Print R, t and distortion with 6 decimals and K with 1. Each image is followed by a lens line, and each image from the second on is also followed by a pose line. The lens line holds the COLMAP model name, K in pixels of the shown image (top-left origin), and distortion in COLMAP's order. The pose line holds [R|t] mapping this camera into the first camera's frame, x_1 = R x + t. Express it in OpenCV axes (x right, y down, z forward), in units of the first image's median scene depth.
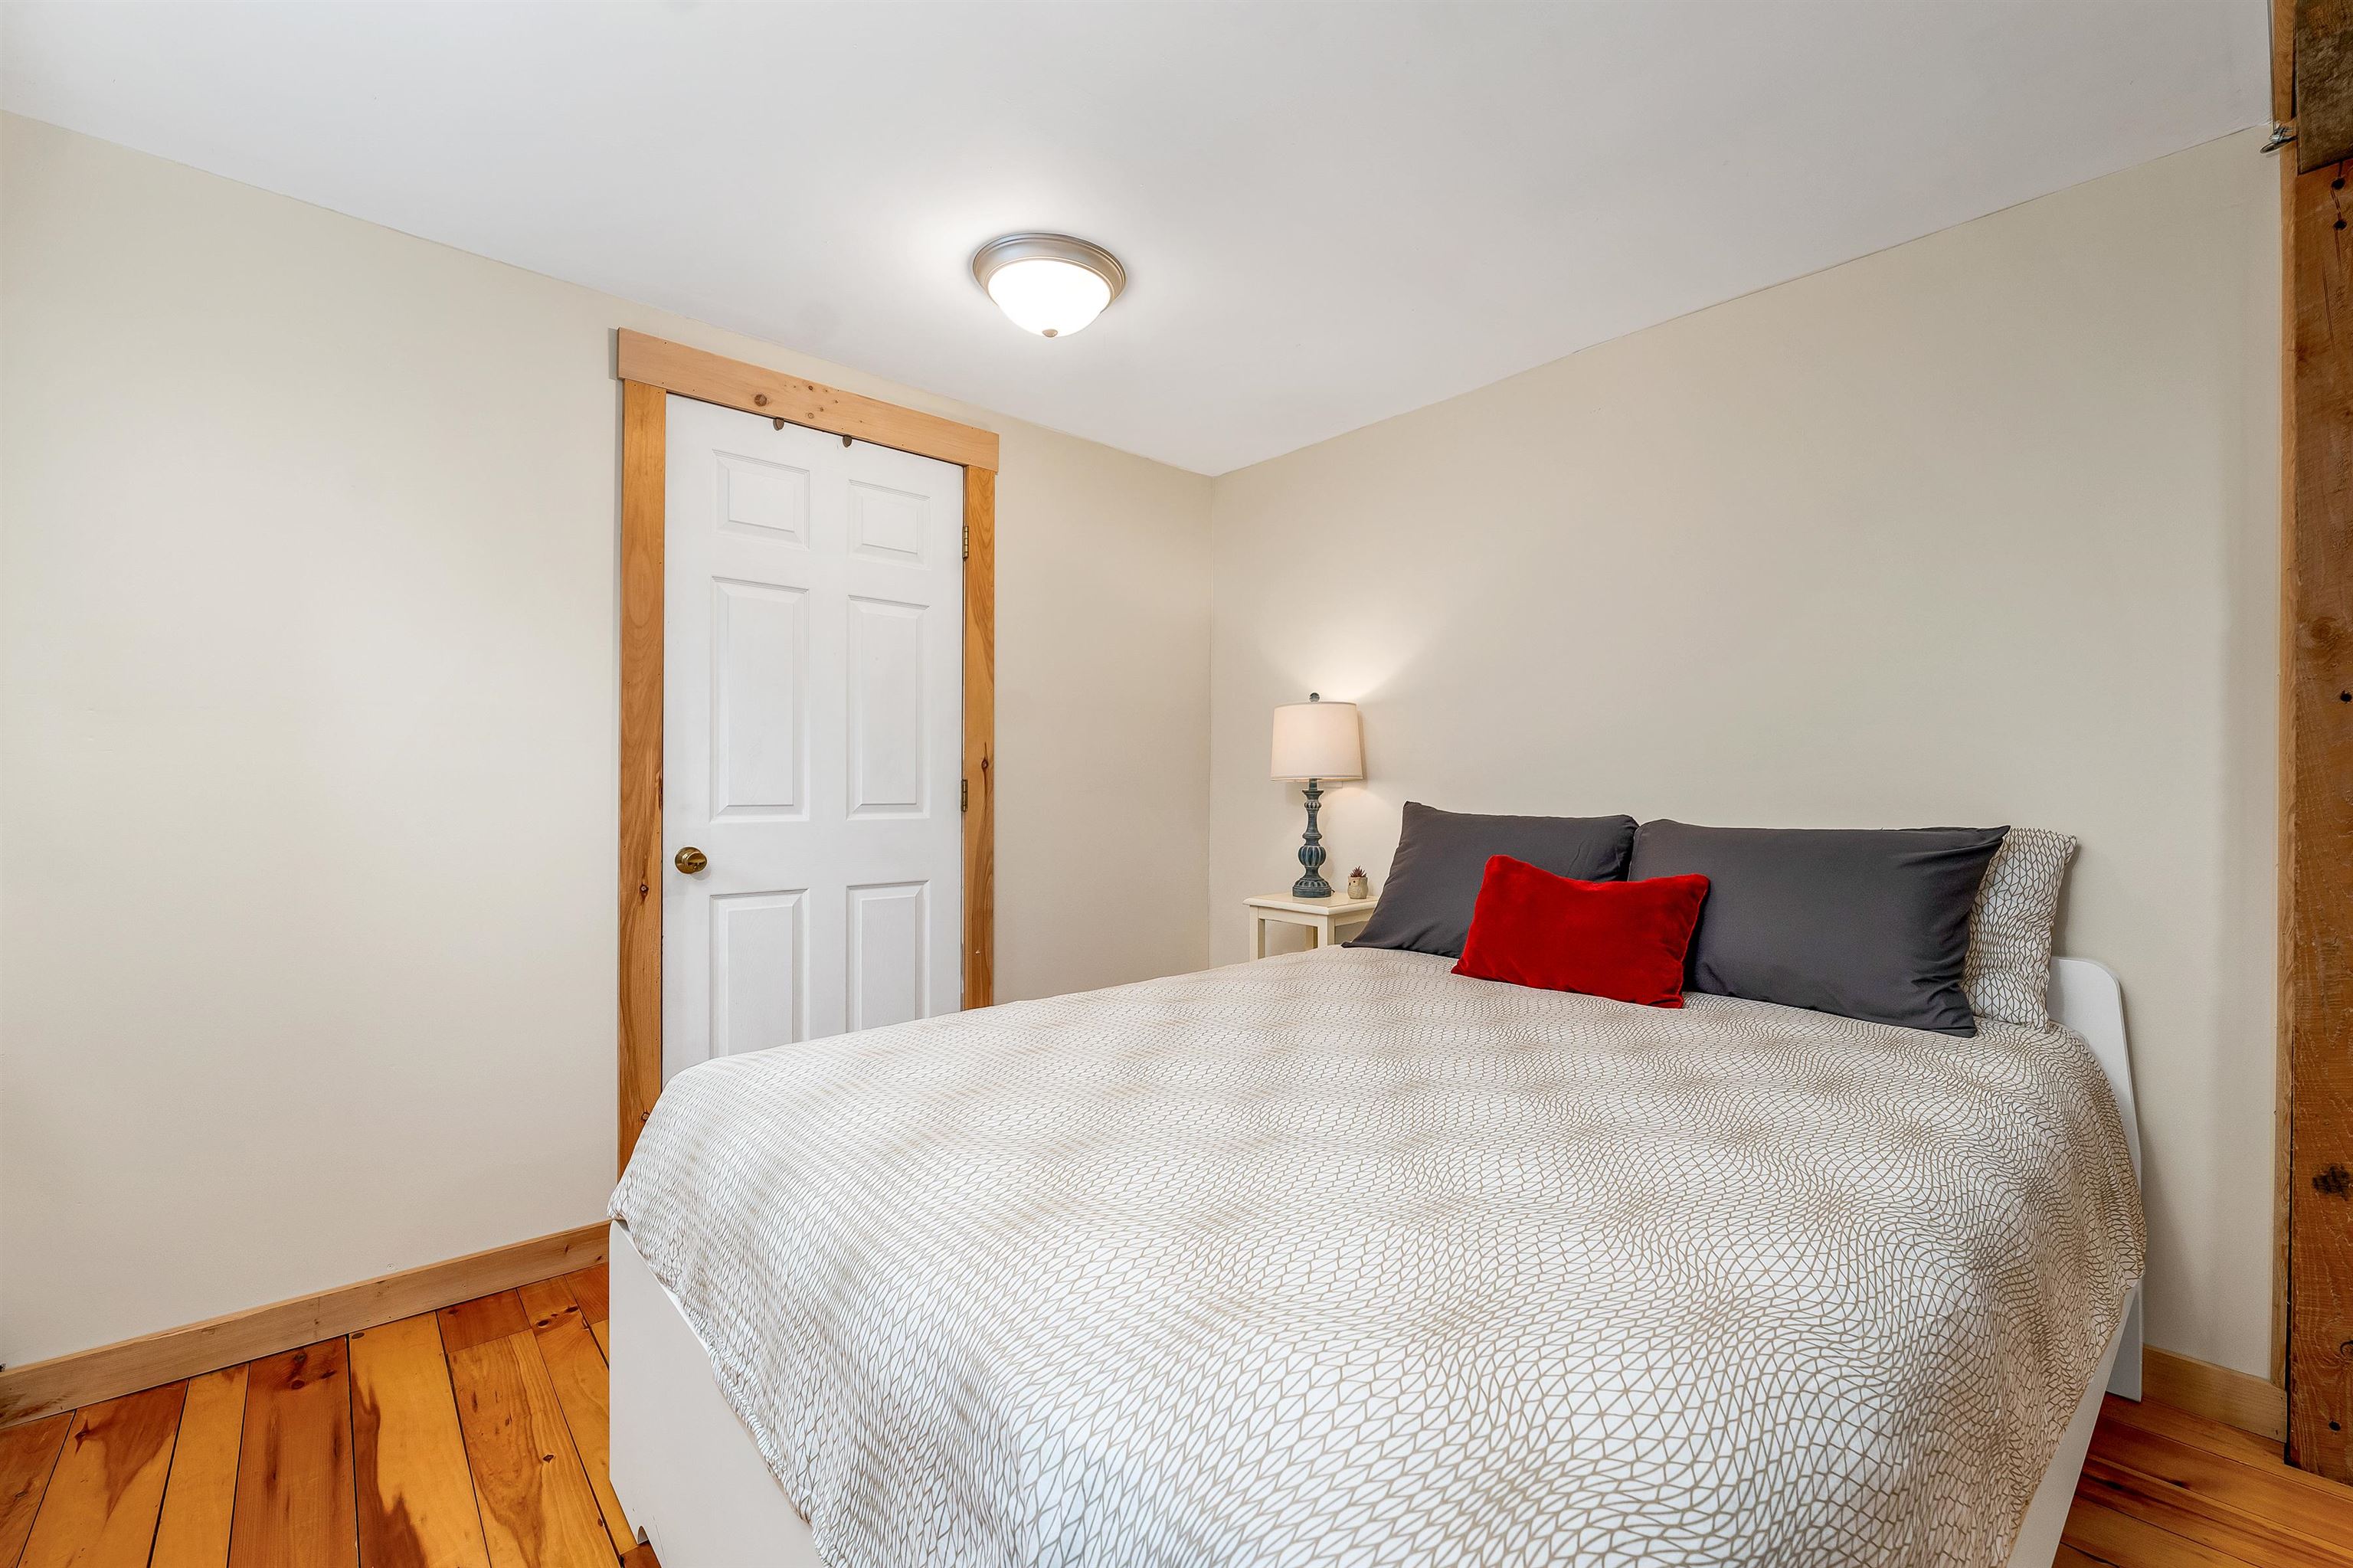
lens RADIAL K [[985.2, 0, 1174.5], [0, 985.2, 792.2], [0, 0, 1]] dist [0.002508, -0.000331]
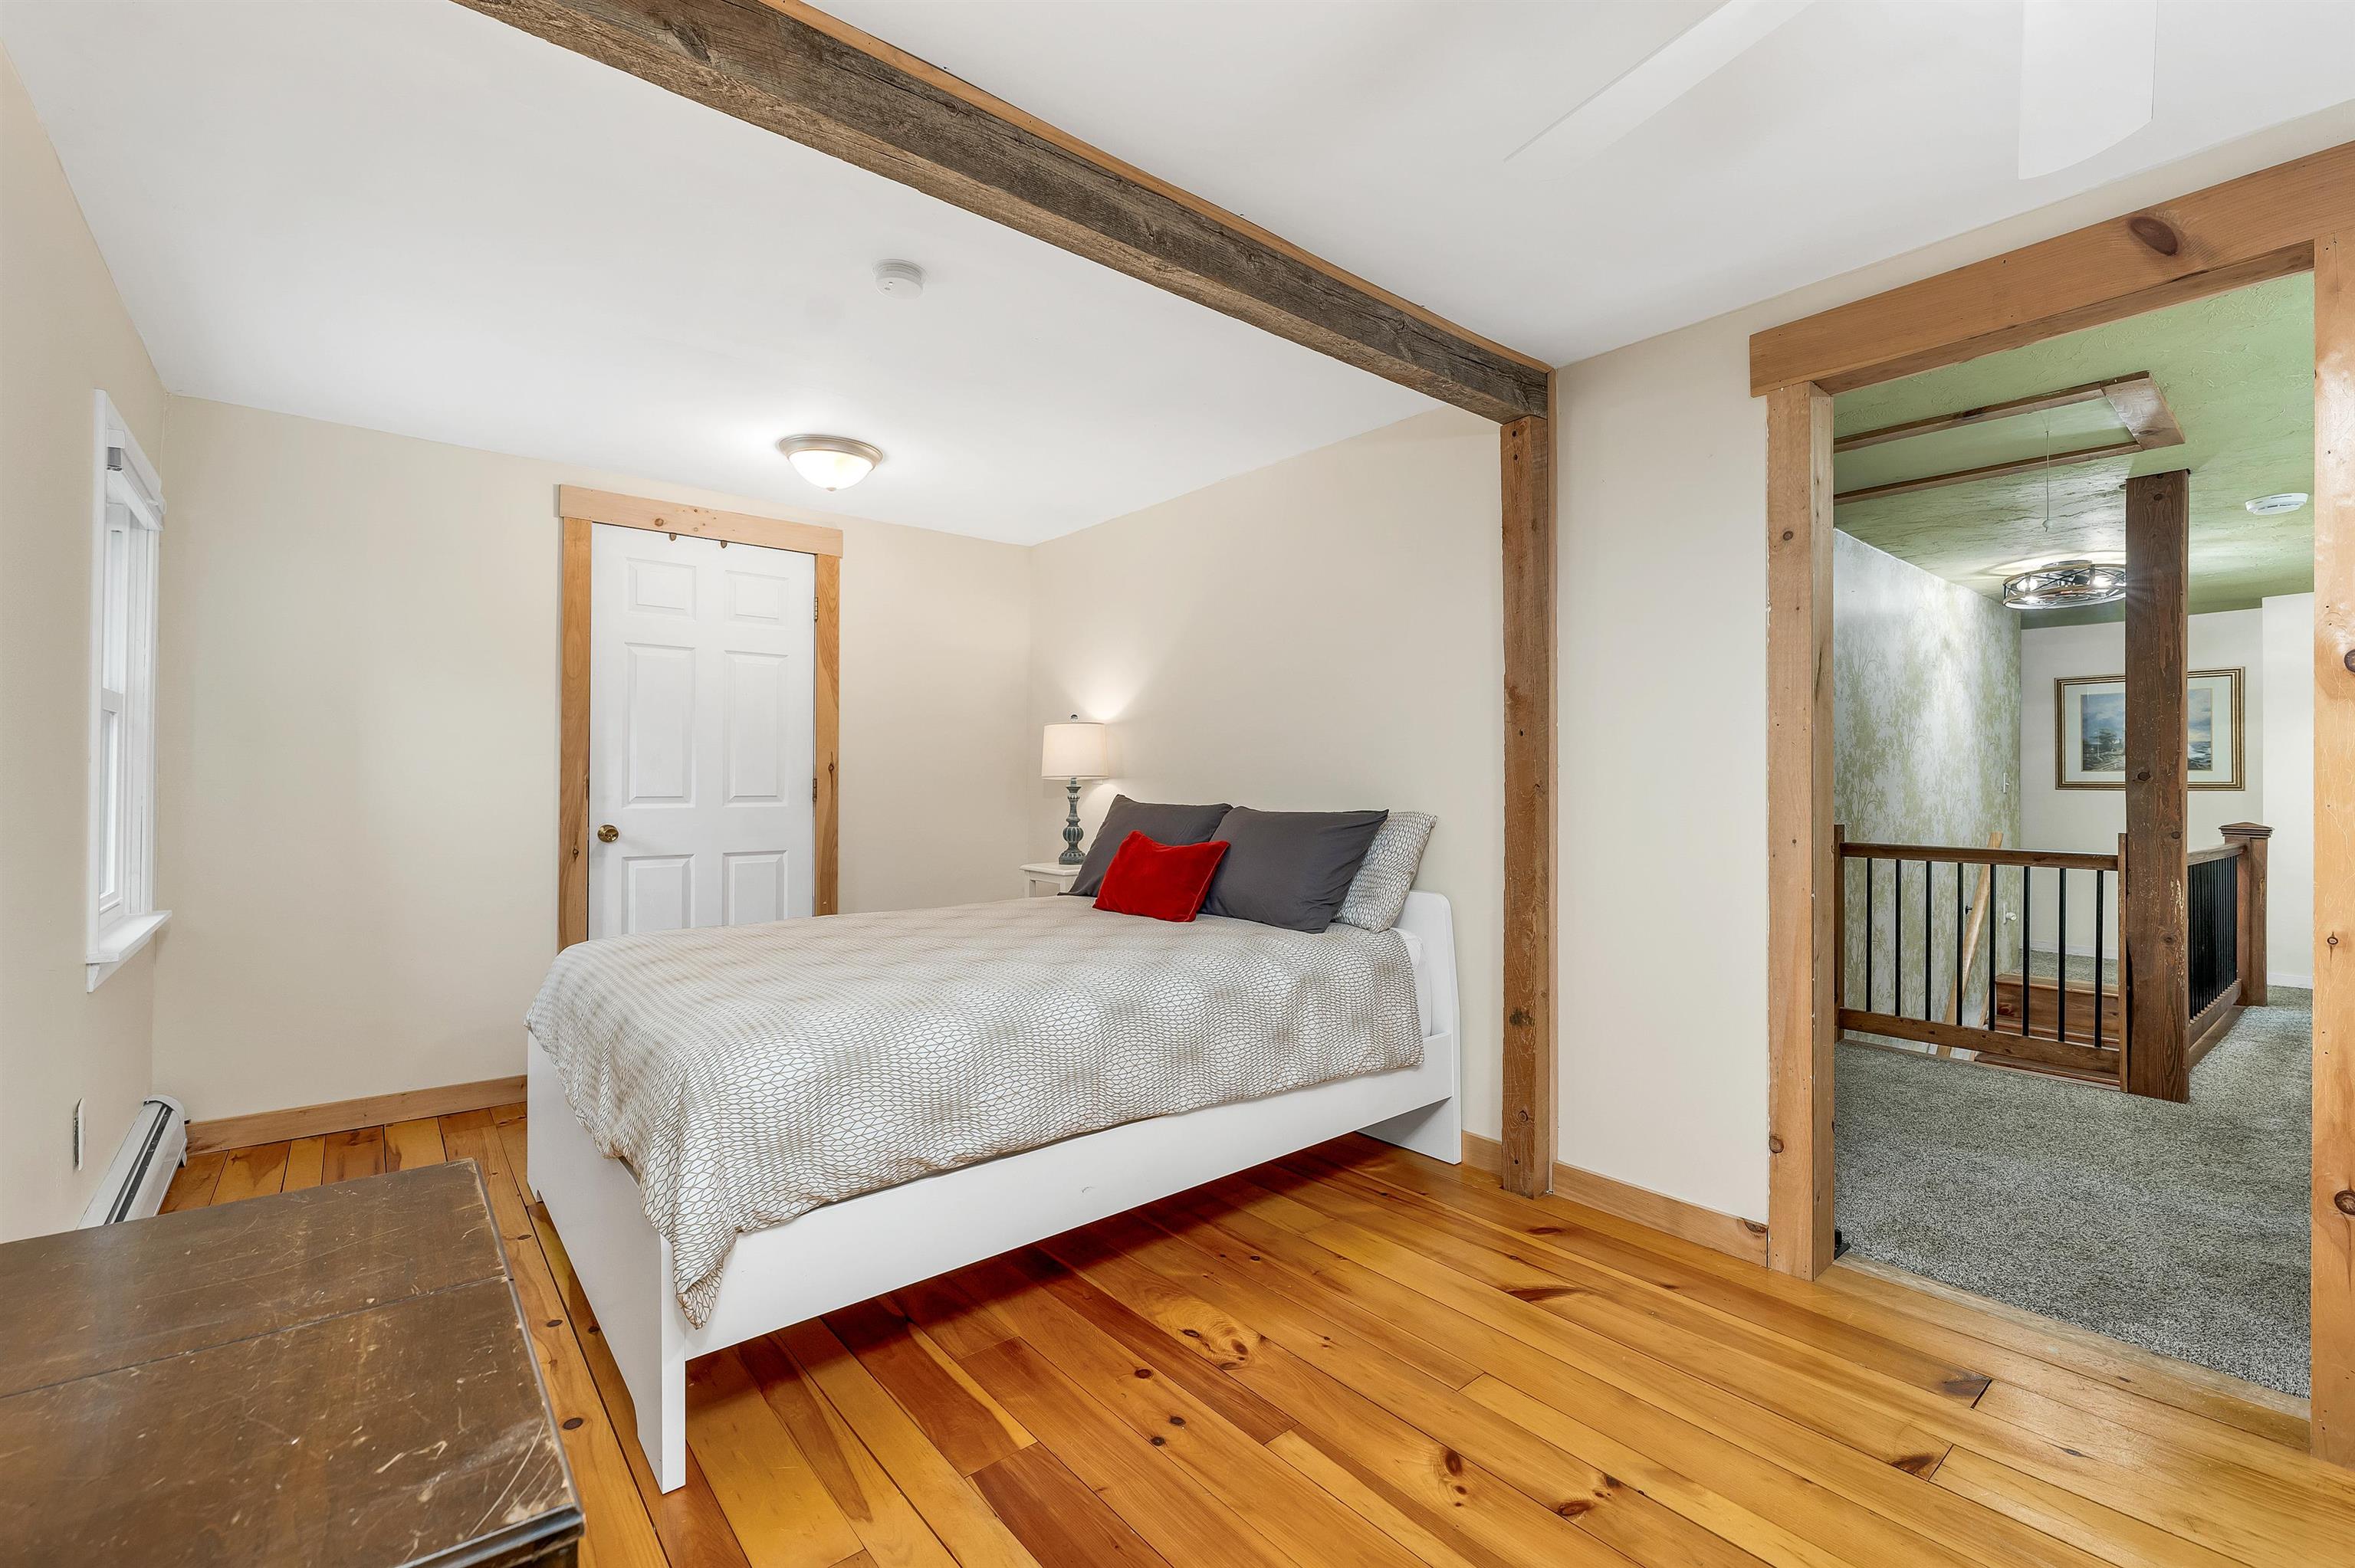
lens RADIAL K [[1007.2, 0, 1176.1], [0, 1007.2, 777.2], [0, 0, 1]] dist [-0.002562, -0.000230]
pose [[0.999422, 0.000049, -0.034003, 0.410666], [-0.000369, 0.999956, -0.009407, -0.002059], [0.034001, 0.009415, 0.999377, -0.482708]]
